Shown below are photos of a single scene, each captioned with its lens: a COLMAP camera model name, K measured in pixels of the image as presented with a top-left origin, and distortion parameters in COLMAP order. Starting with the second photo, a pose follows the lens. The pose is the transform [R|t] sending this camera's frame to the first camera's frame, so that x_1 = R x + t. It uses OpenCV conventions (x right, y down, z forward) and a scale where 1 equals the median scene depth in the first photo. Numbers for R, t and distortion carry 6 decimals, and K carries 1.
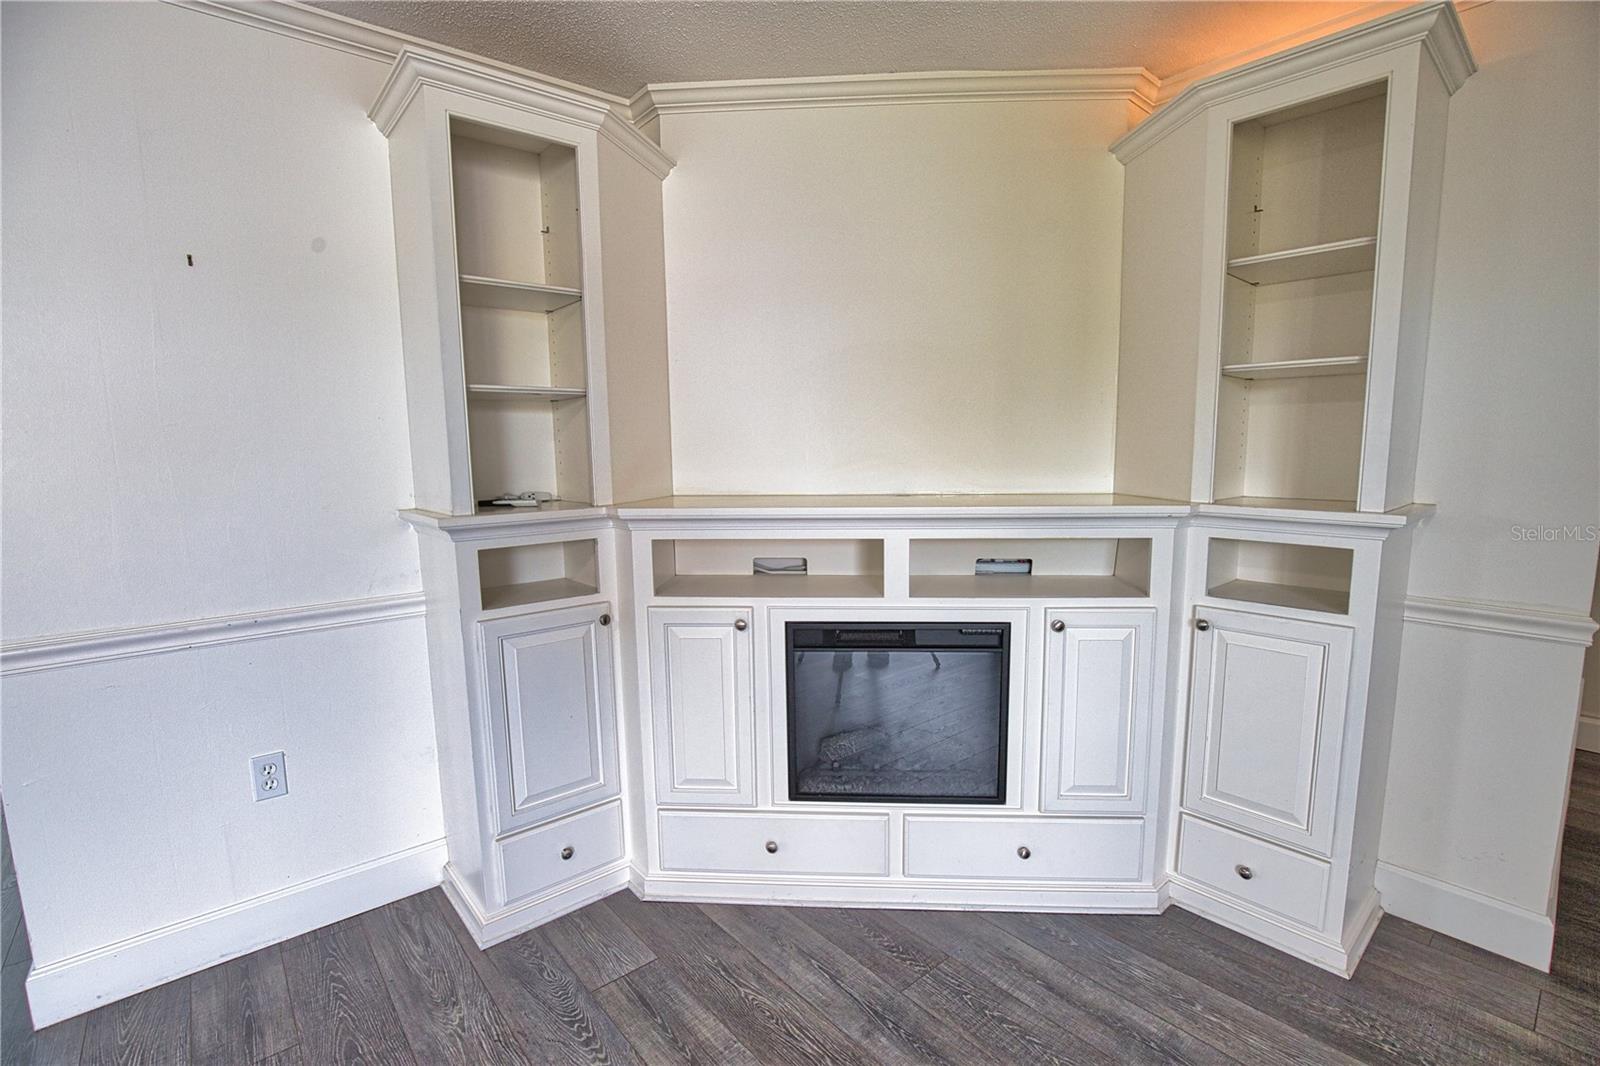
lens RADIAL K [[725.7, 0, 811.0], [0, 725.7, 539.6], [0, 0, 1]] dist [-0.025022, -0.000368]
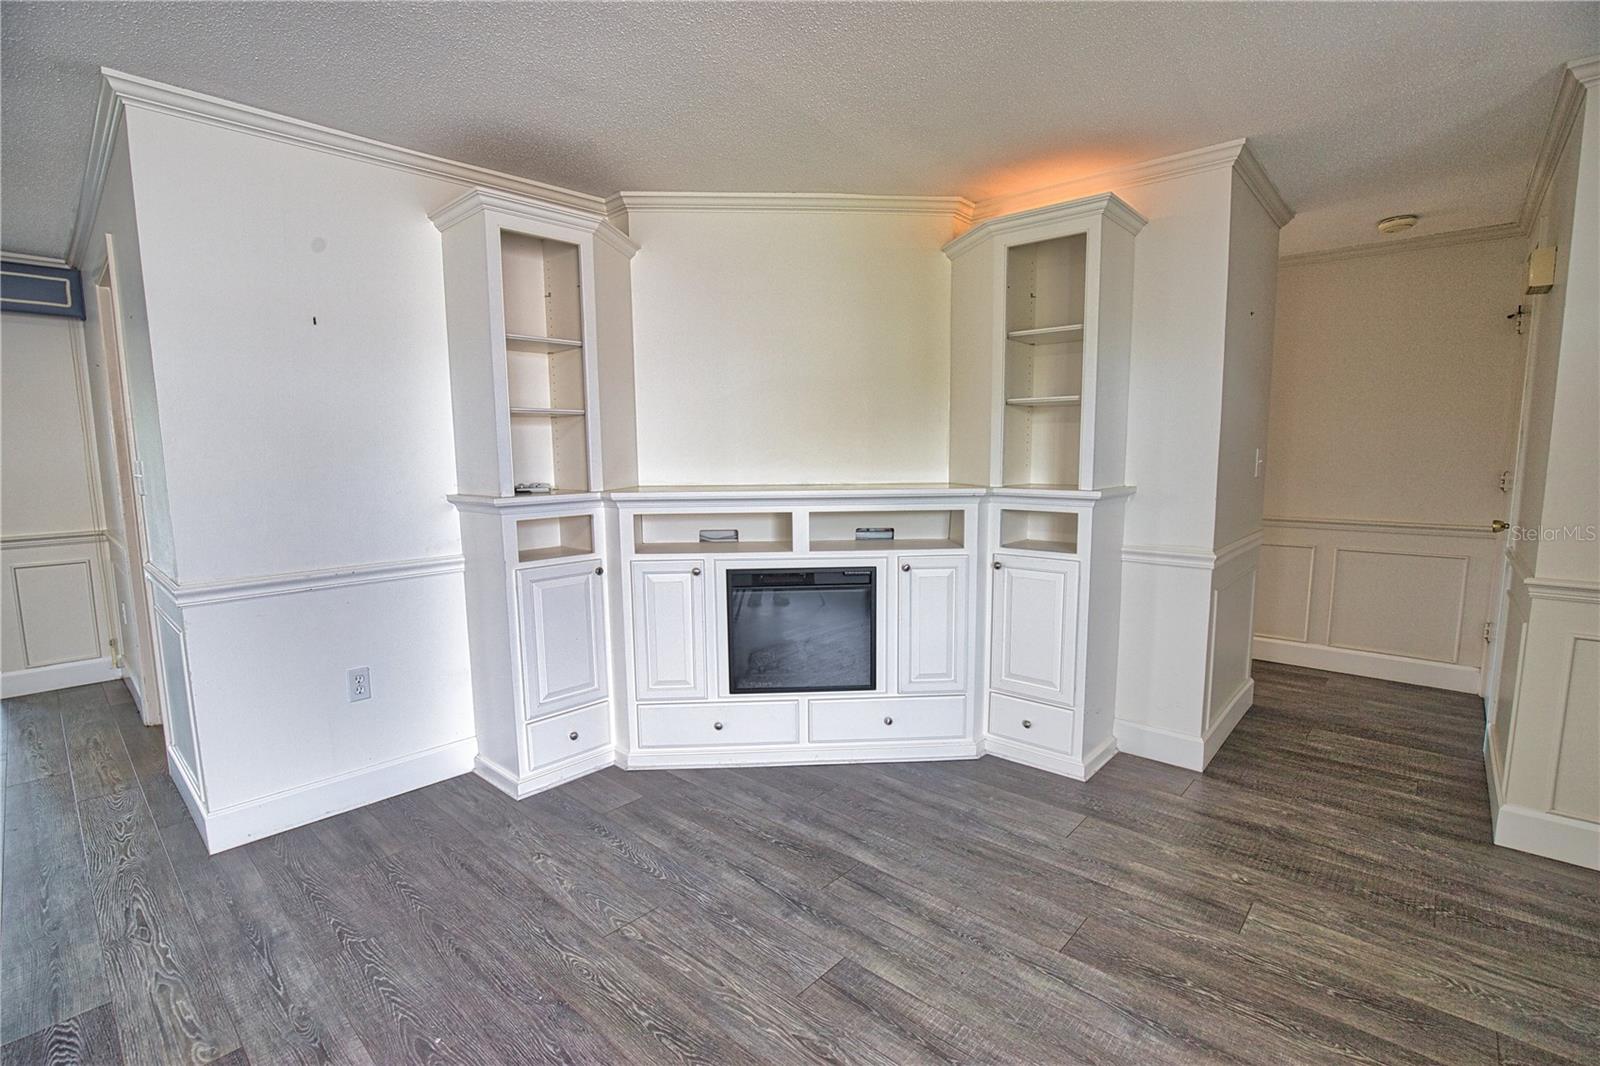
lens RADIAL K [[725.7, 0, 811.0], [0, 725.7, 539.6], [0, 0, 1]] dist [-0.025022, -0.000368]
pose [[0.991994, -0.013126, 0.125598, -0.048904], [0.013959, 0.999886, -0.005751, 0.063671], [-0.125508, 0.007458, 0.992065, -0.481655]]
